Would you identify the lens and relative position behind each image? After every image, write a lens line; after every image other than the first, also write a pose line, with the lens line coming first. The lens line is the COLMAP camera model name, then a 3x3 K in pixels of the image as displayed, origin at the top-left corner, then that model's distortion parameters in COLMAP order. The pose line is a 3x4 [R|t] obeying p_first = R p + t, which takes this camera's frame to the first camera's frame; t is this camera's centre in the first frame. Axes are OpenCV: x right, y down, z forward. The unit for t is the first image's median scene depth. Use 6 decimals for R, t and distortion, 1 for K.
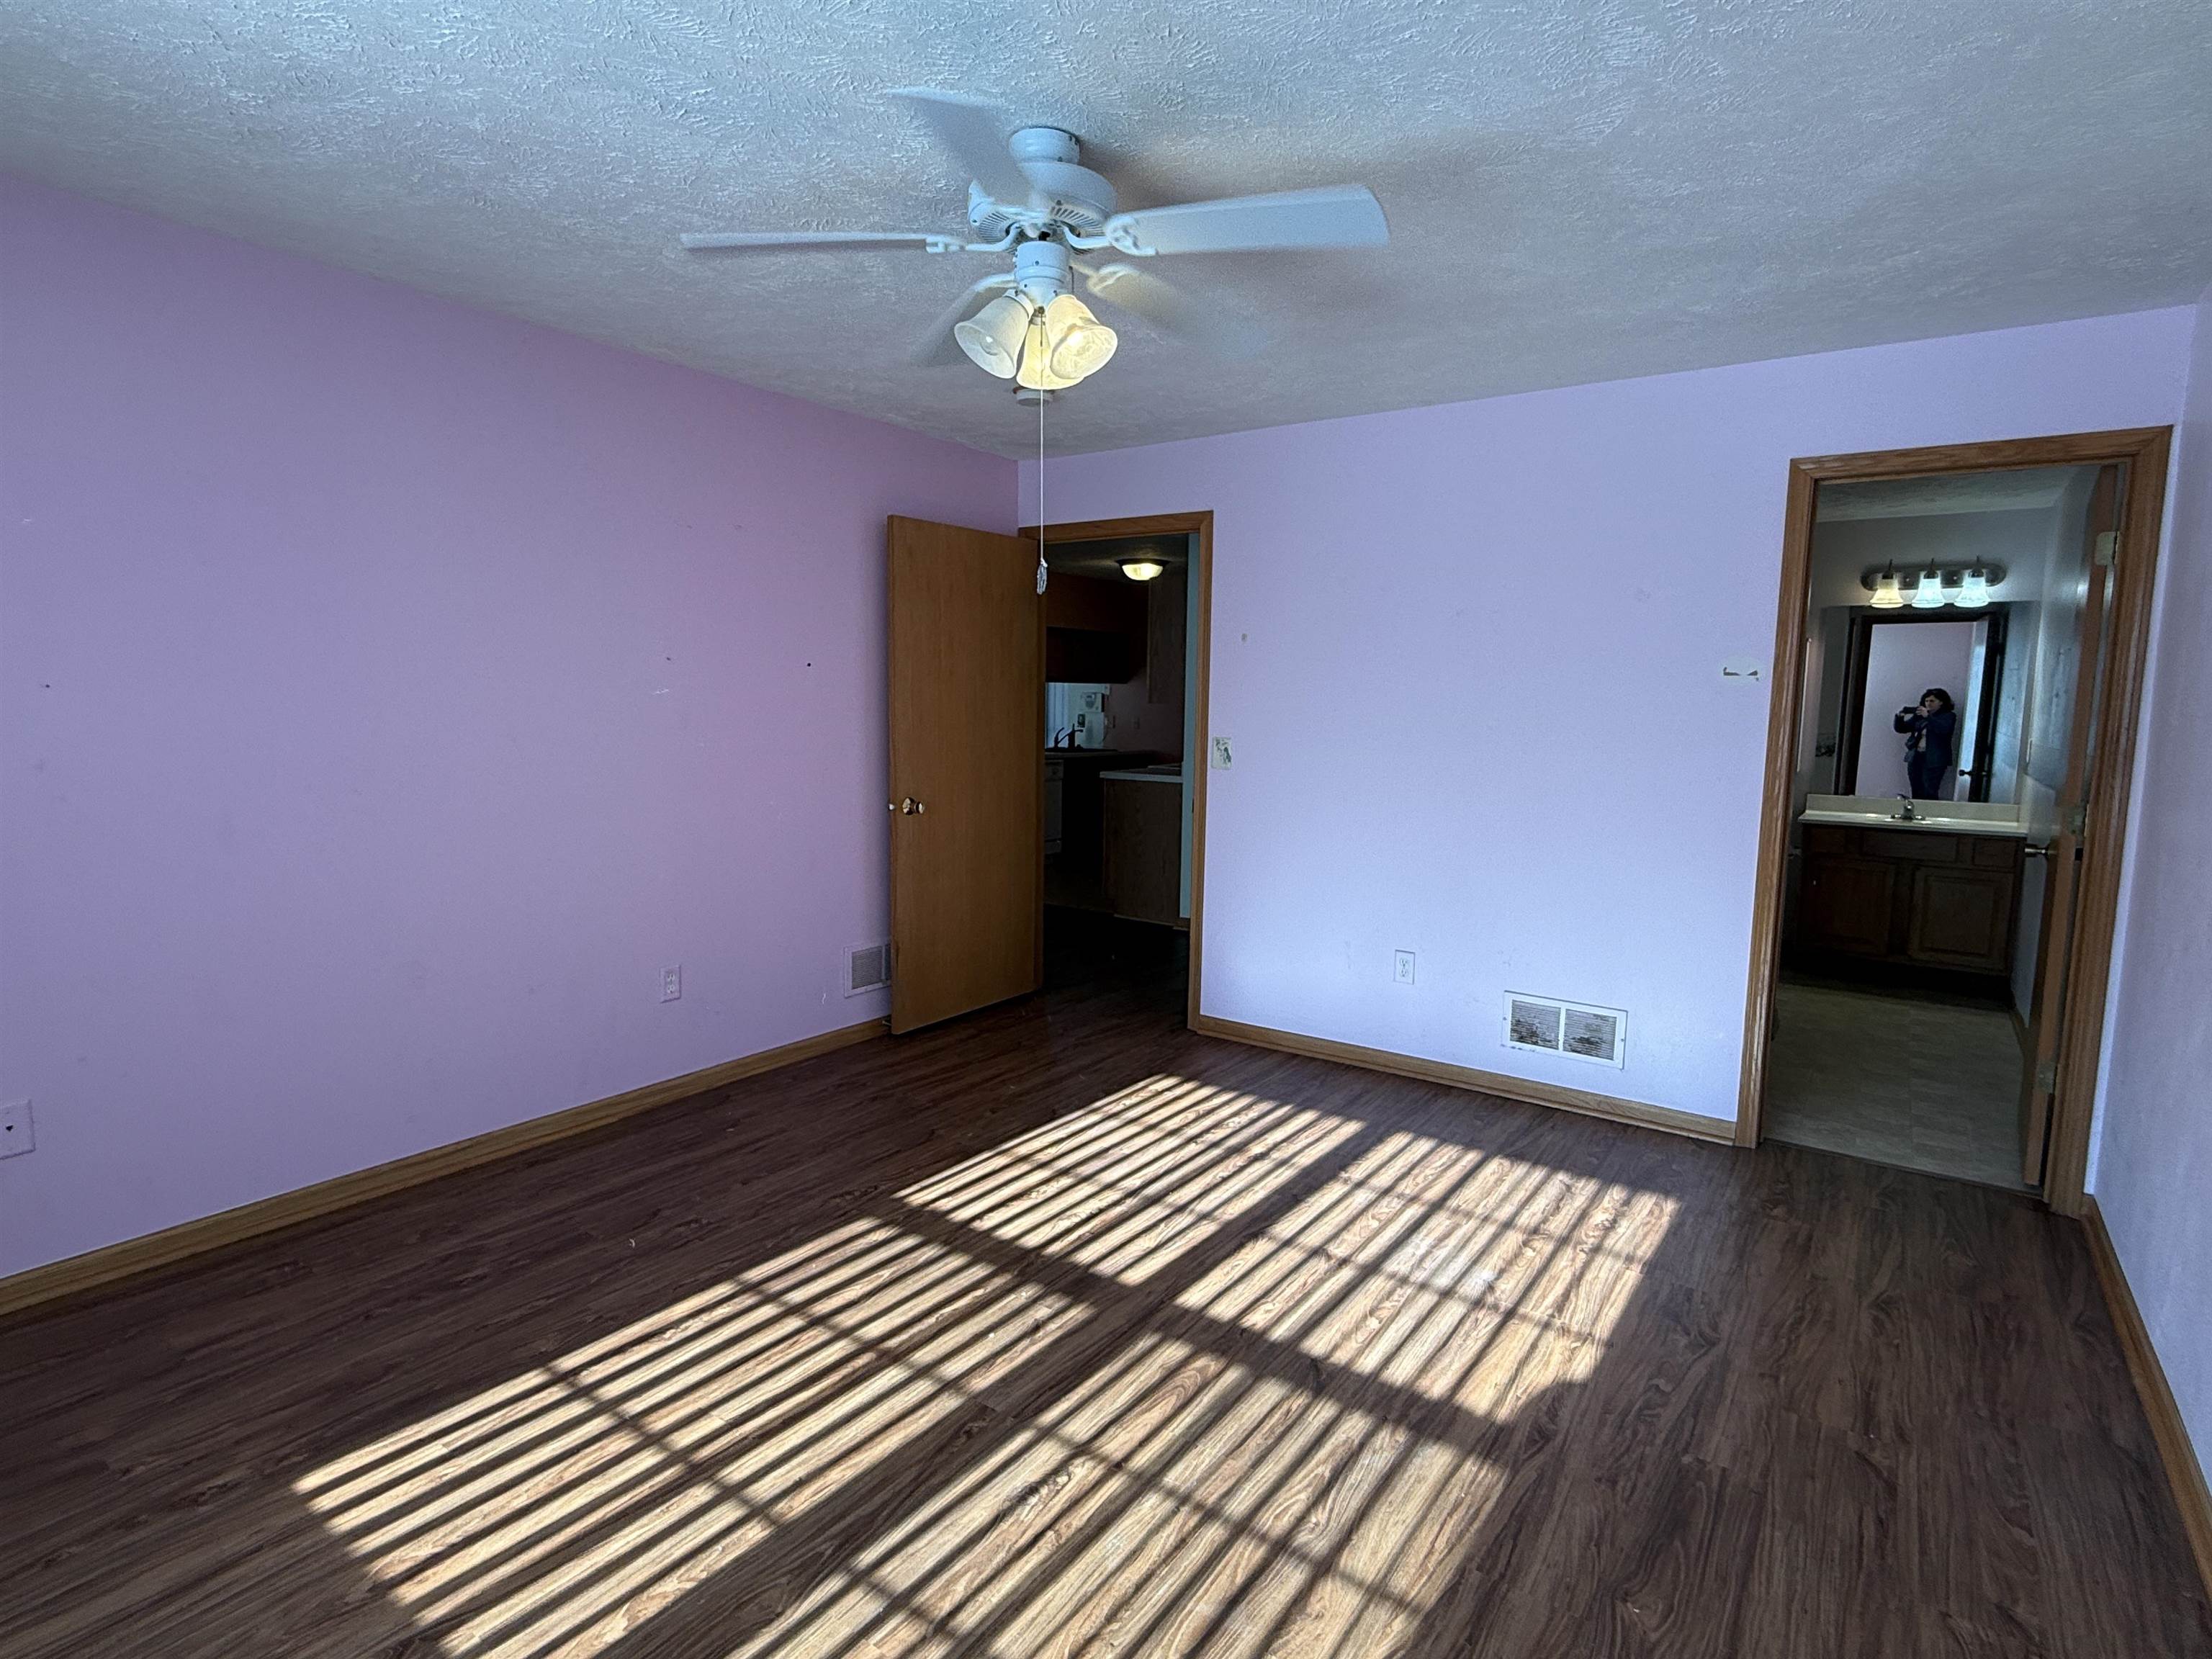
lens RADIAL K [[1150.6, 0, 1108.1], [0, 1150.6, 823.2], [0, 0, 1]] dist [0.003561, 0.001143]
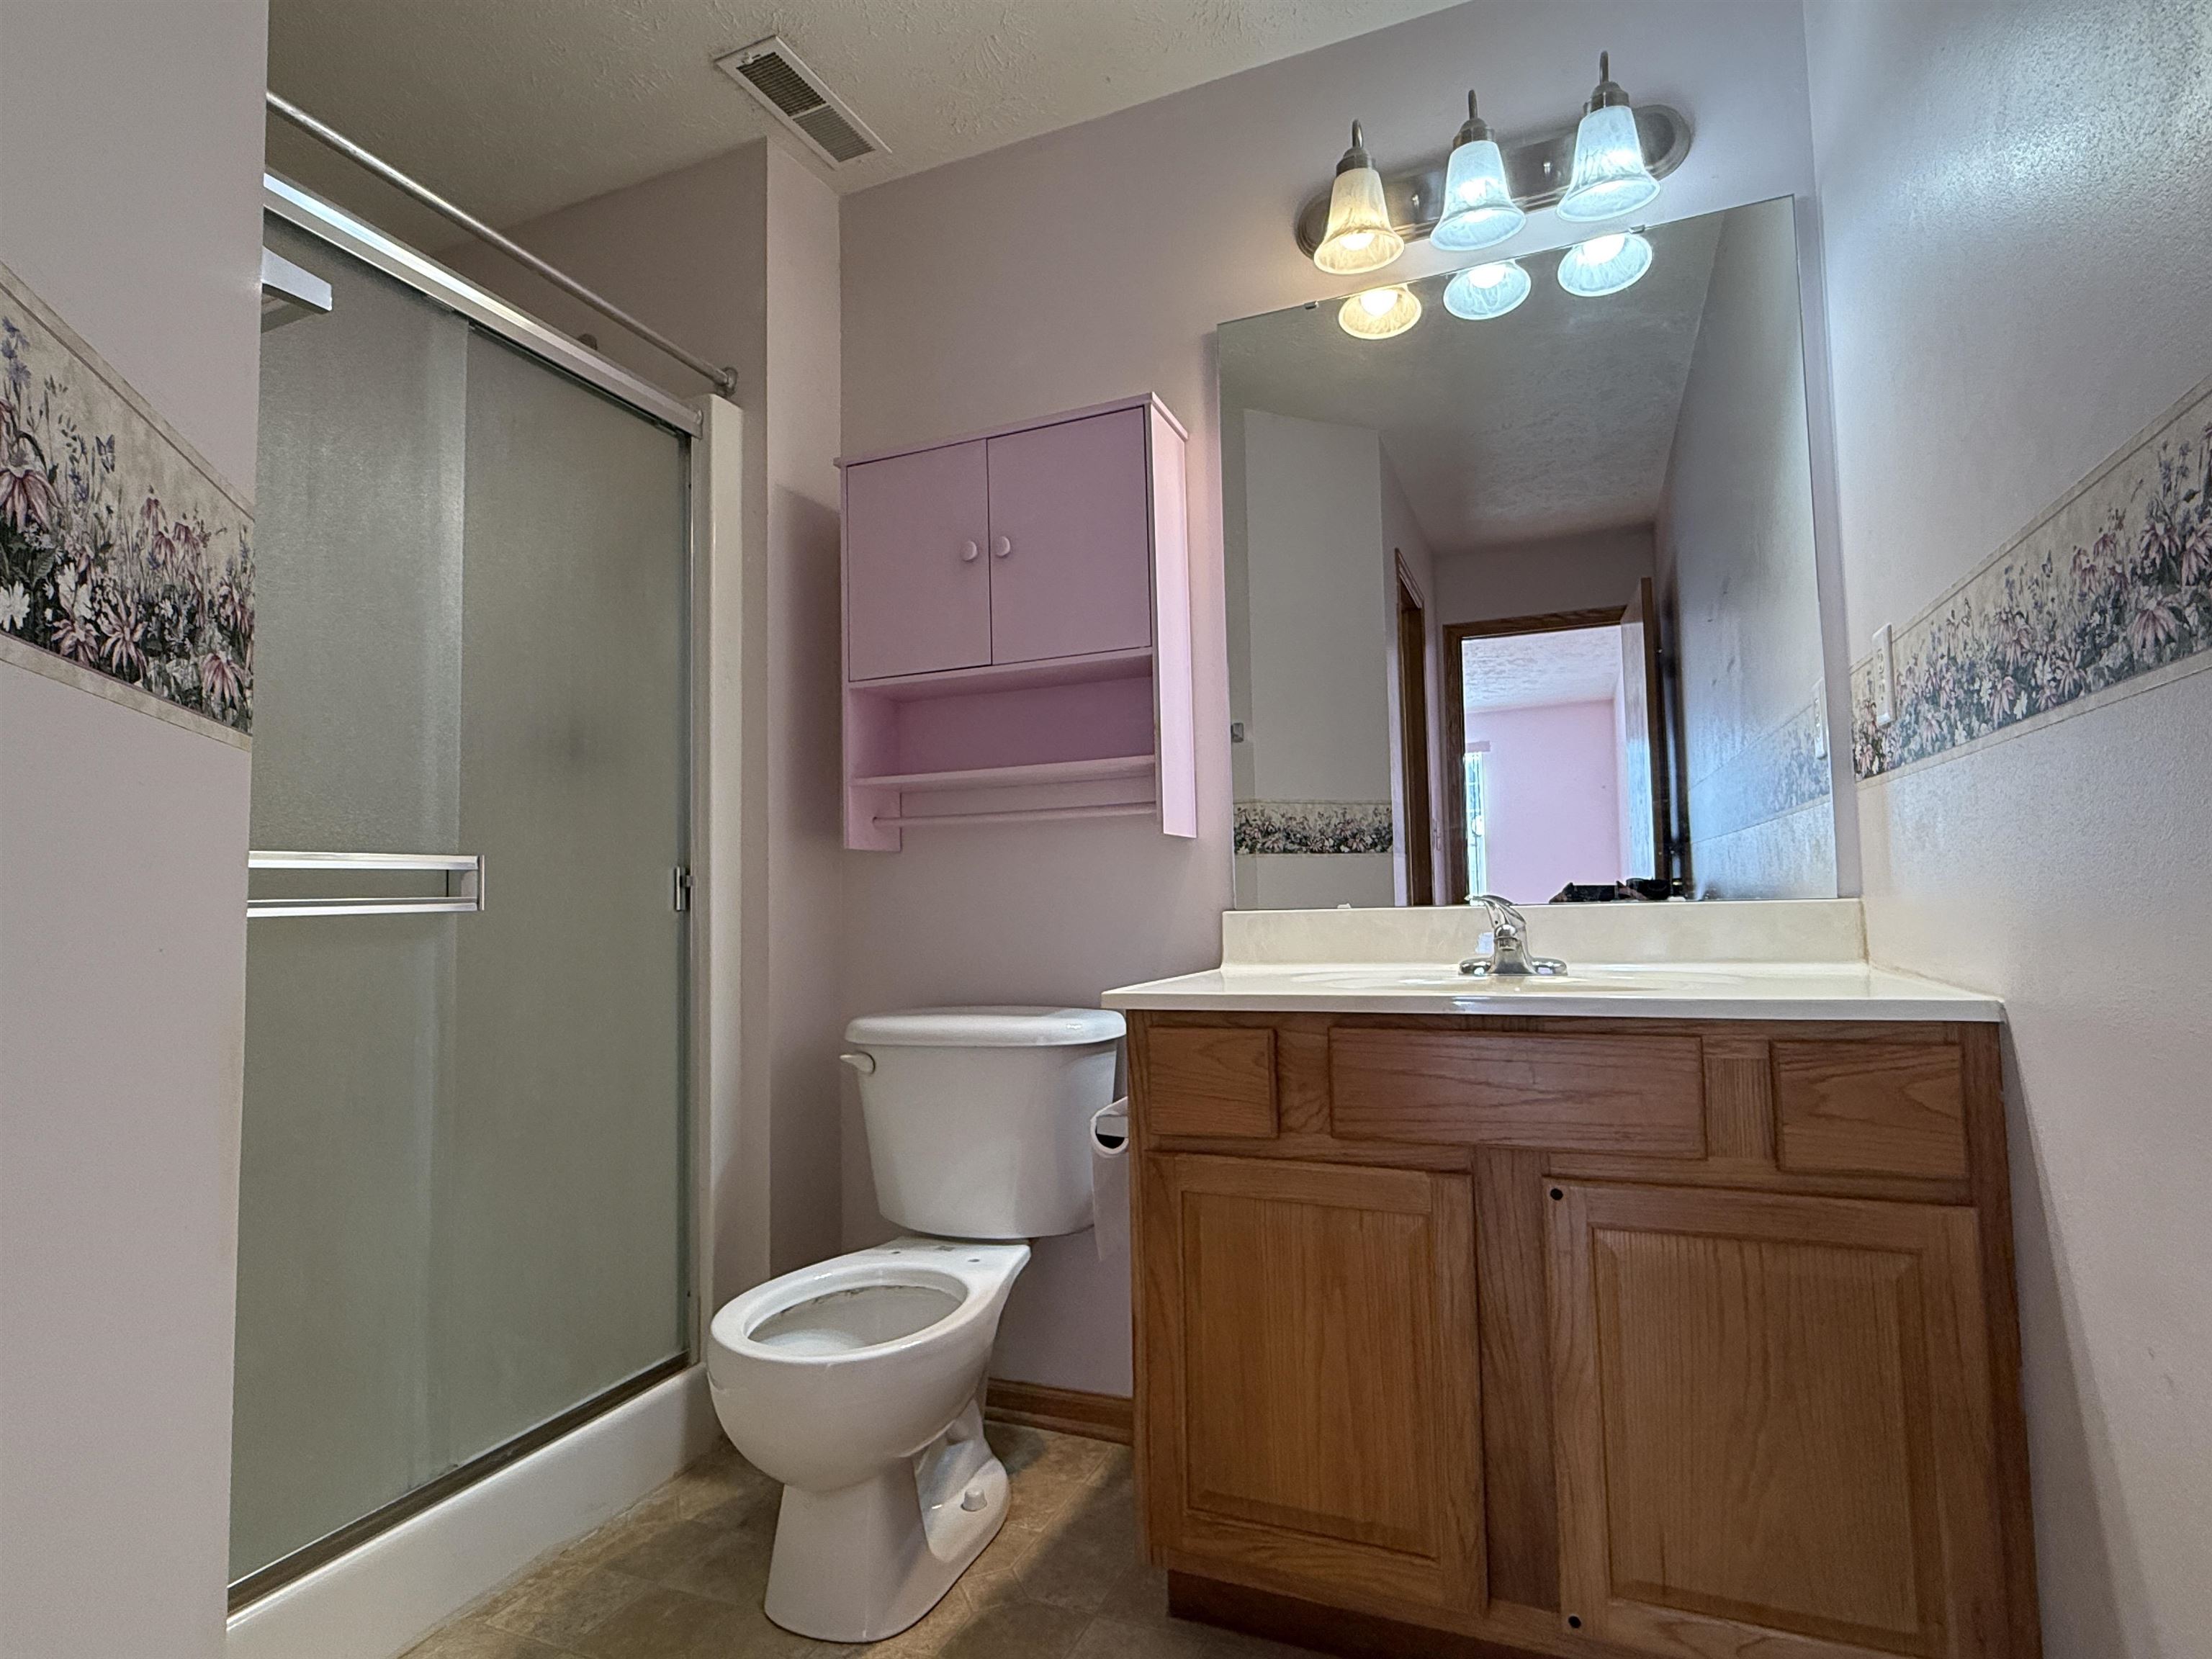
lens RADIAL K [[1125.3, 0, 1095.9], [0, 1125.3, 836.2], [0, 0, 1]] dist [0.003963, -0.000556]
pose [[0.975508, -0.028530, 0.218106, 0.351931], [0.063062, 0.986205, -0.153048, 0.000059], [-0.210731, 0.163053, 0.963850, 0.492414]]
